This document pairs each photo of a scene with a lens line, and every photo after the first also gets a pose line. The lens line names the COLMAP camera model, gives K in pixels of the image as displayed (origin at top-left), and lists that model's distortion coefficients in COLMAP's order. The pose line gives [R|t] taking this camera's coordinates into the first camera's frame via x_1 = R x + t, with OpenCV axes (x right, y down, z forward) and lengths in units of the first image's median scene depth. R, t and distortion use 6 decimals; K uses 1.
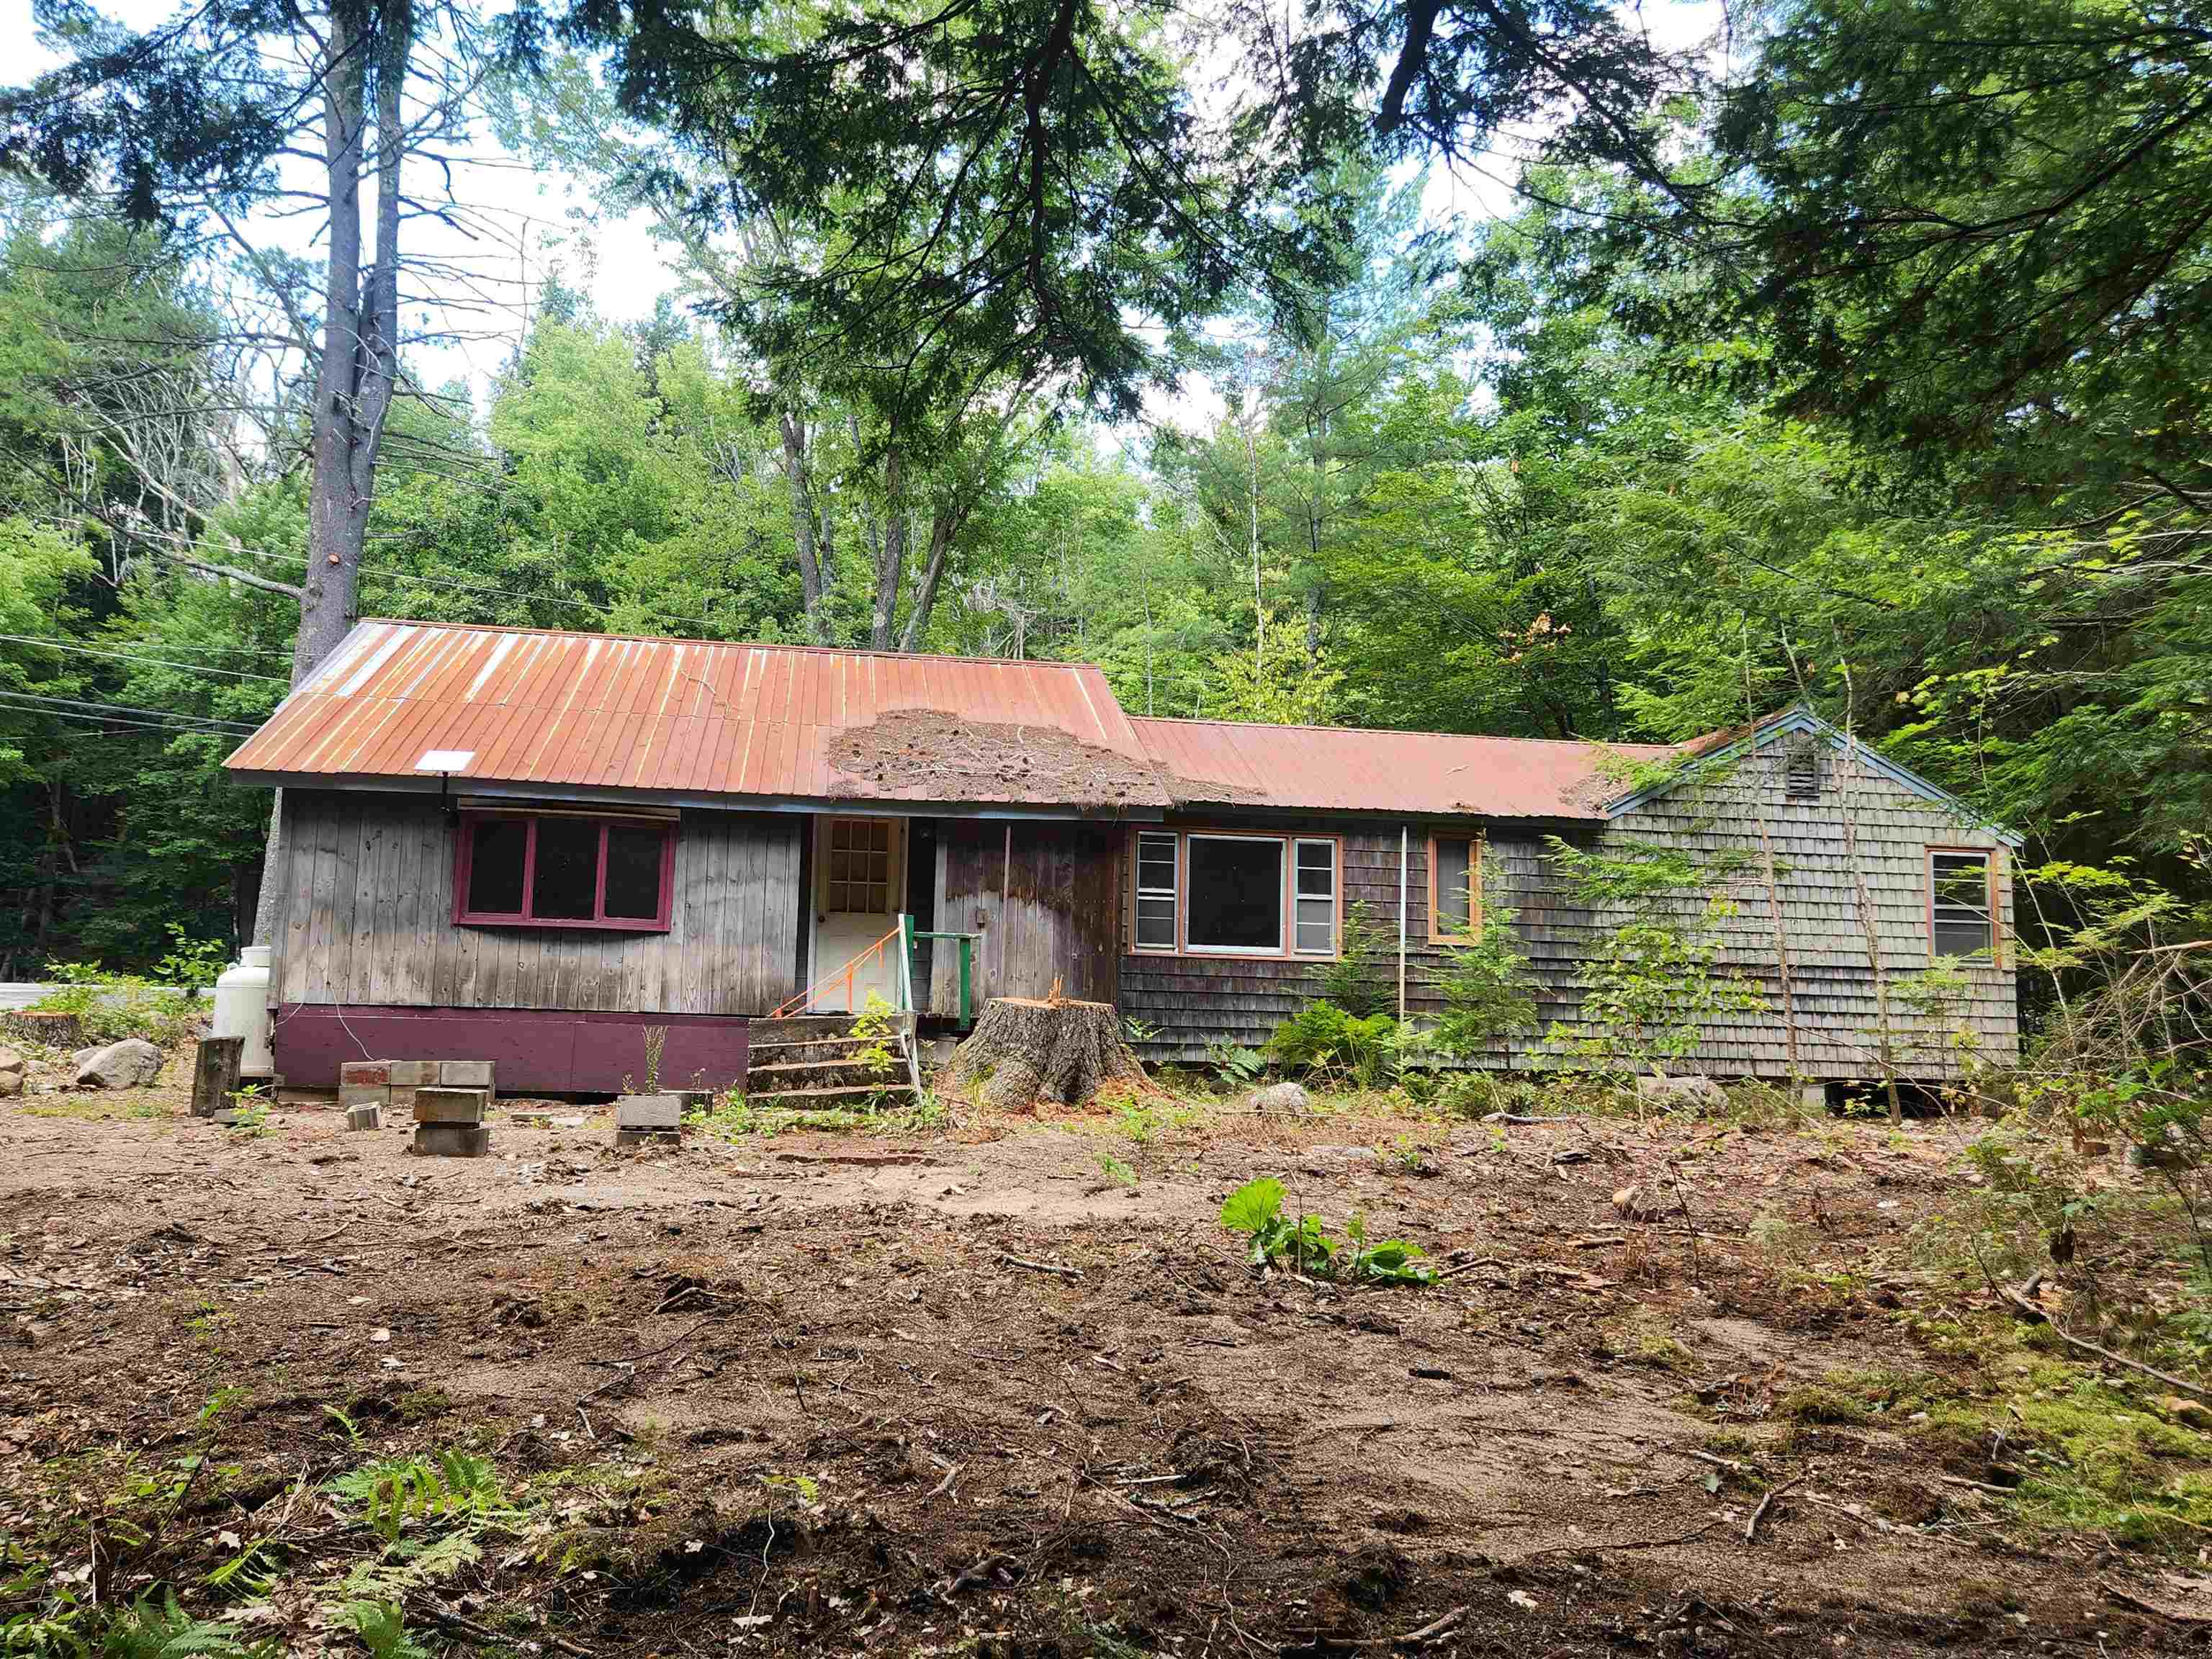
lens RADIAL K [[1466.3, 0, 1106.0], [0, 1466.3, 829.5], [0, 0, 1]] dist [0.044751, -0.001798]
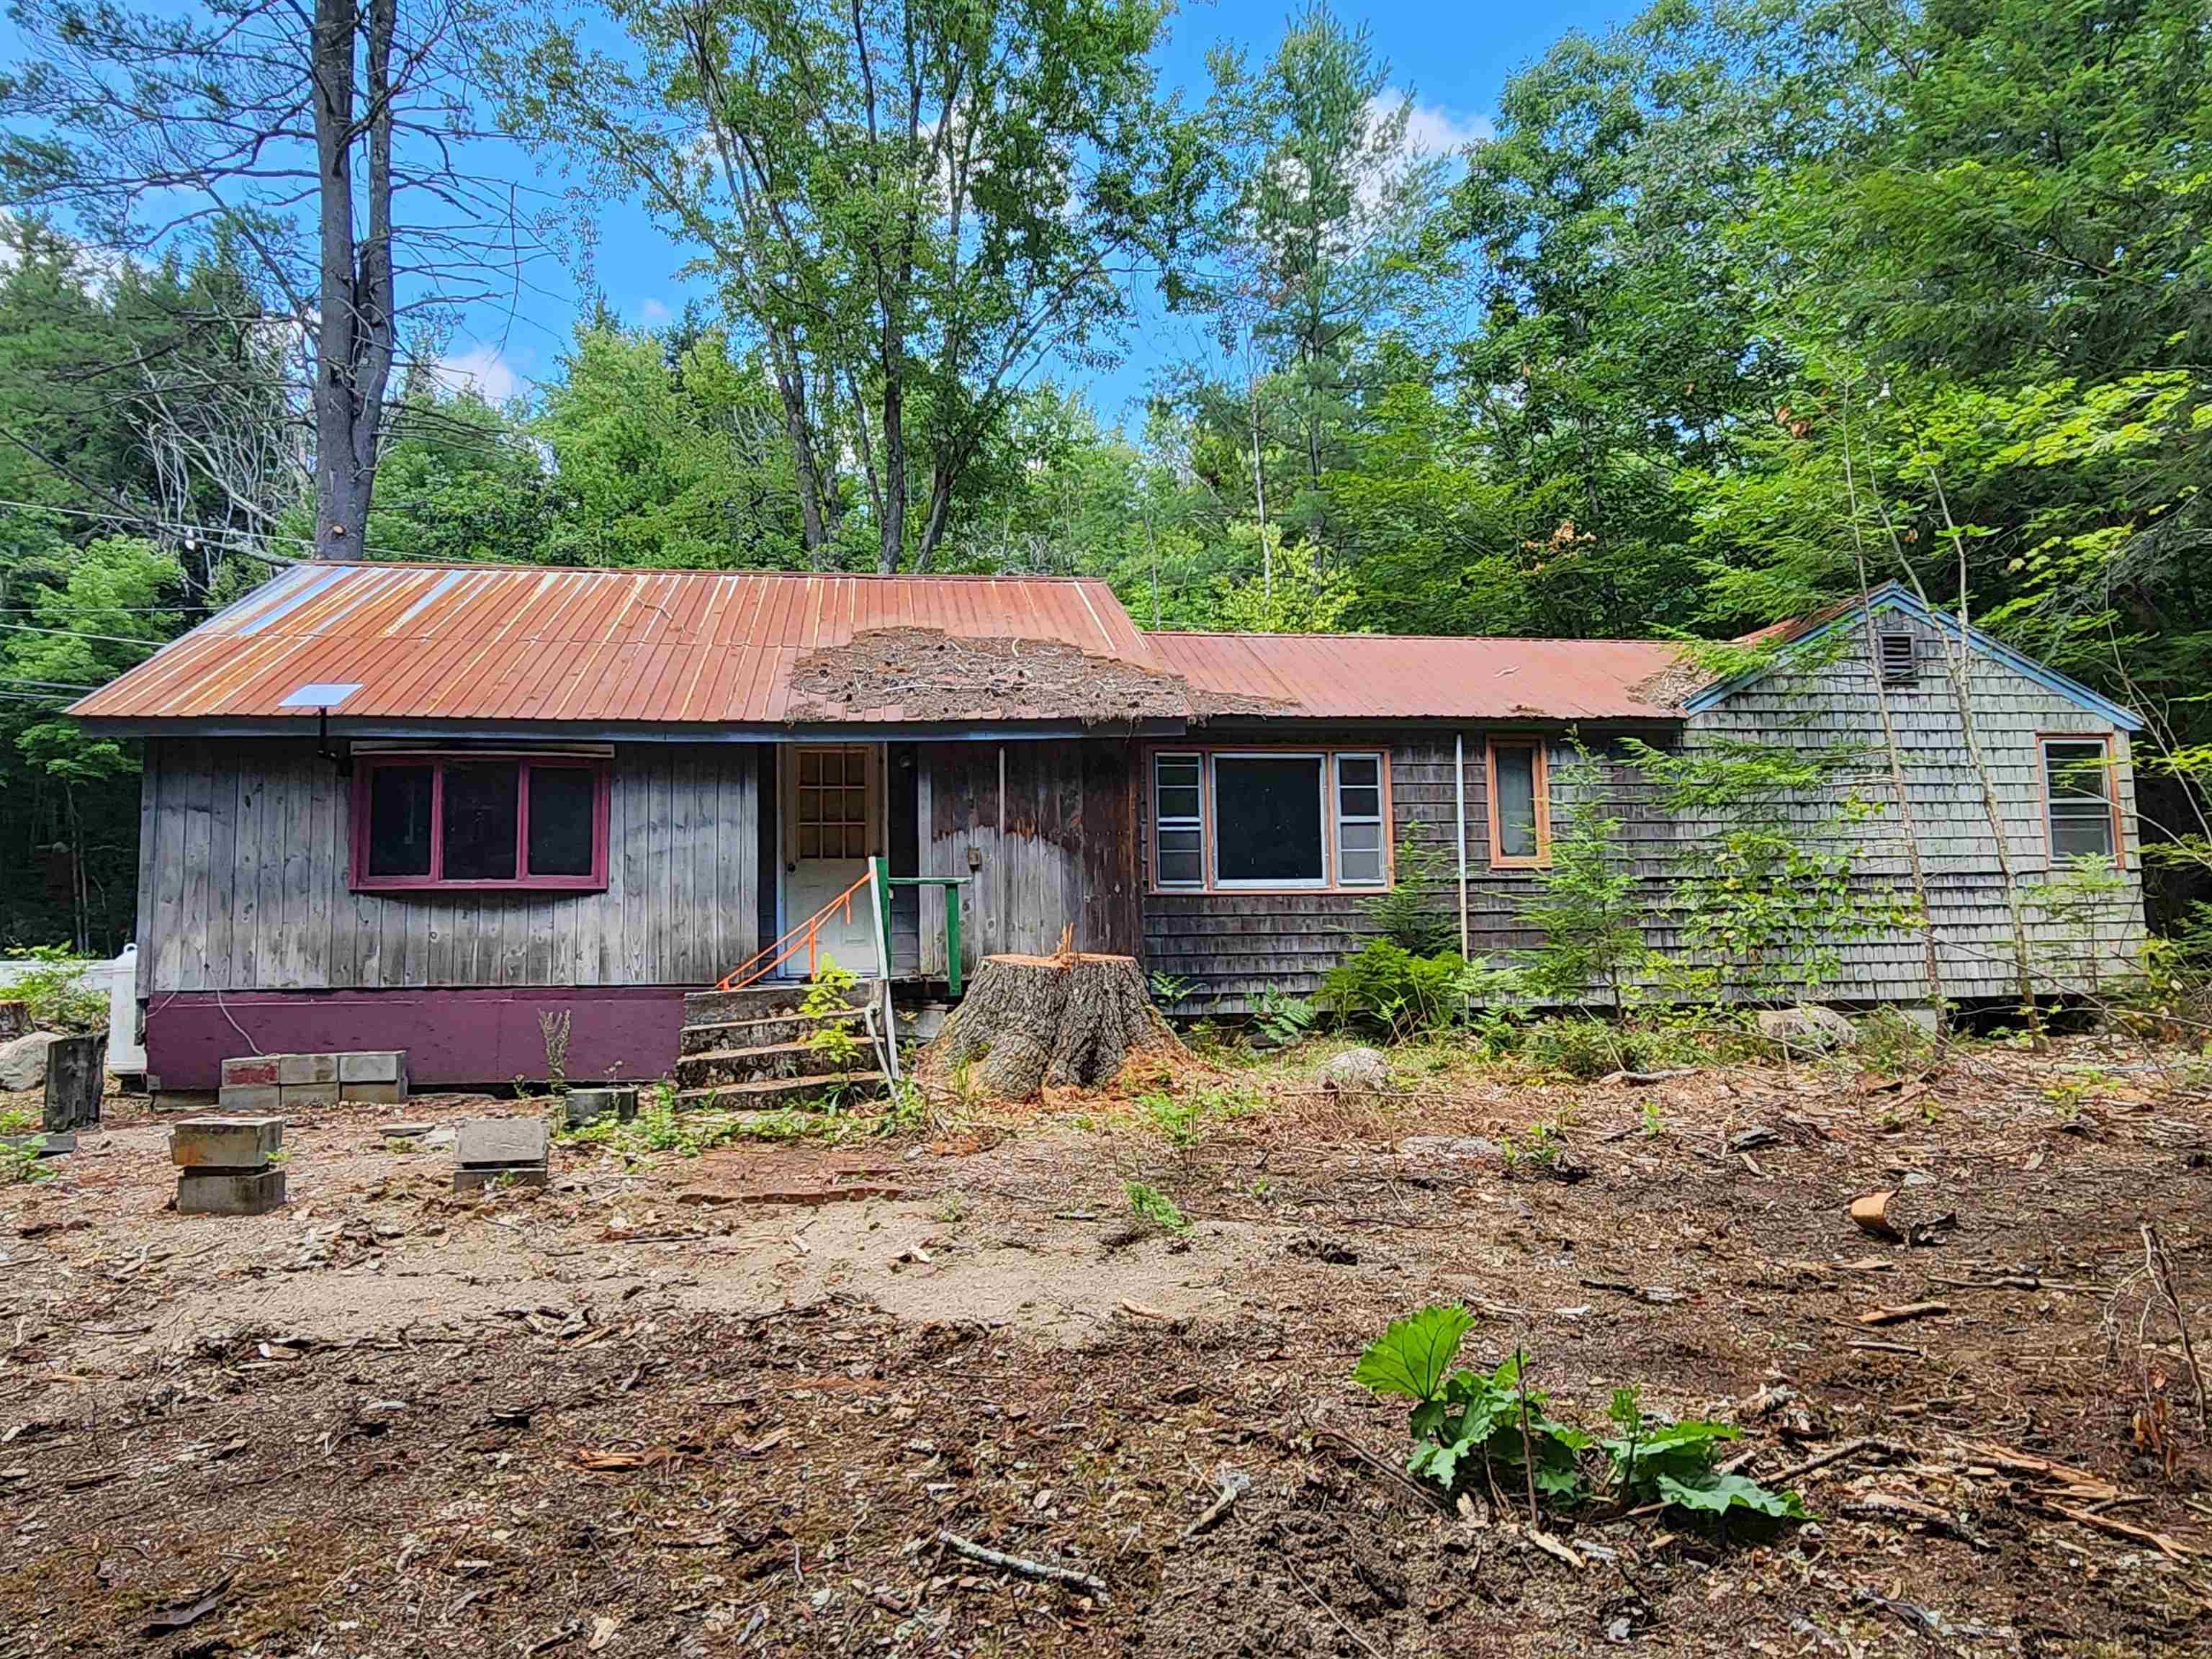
lens RADIAL K [[891.2, 0, 1106.0], [0, 891.2, 829.5], [0, 0, 1]] dist [0.000852, 0.000128]
pose [[0.998943, -0.042461, -0.017616, 0.000150], [0.042771, 0.998930, 0.017586, 0.037919], [0.016851, -0.018321, 0.999690, 0.489335]]
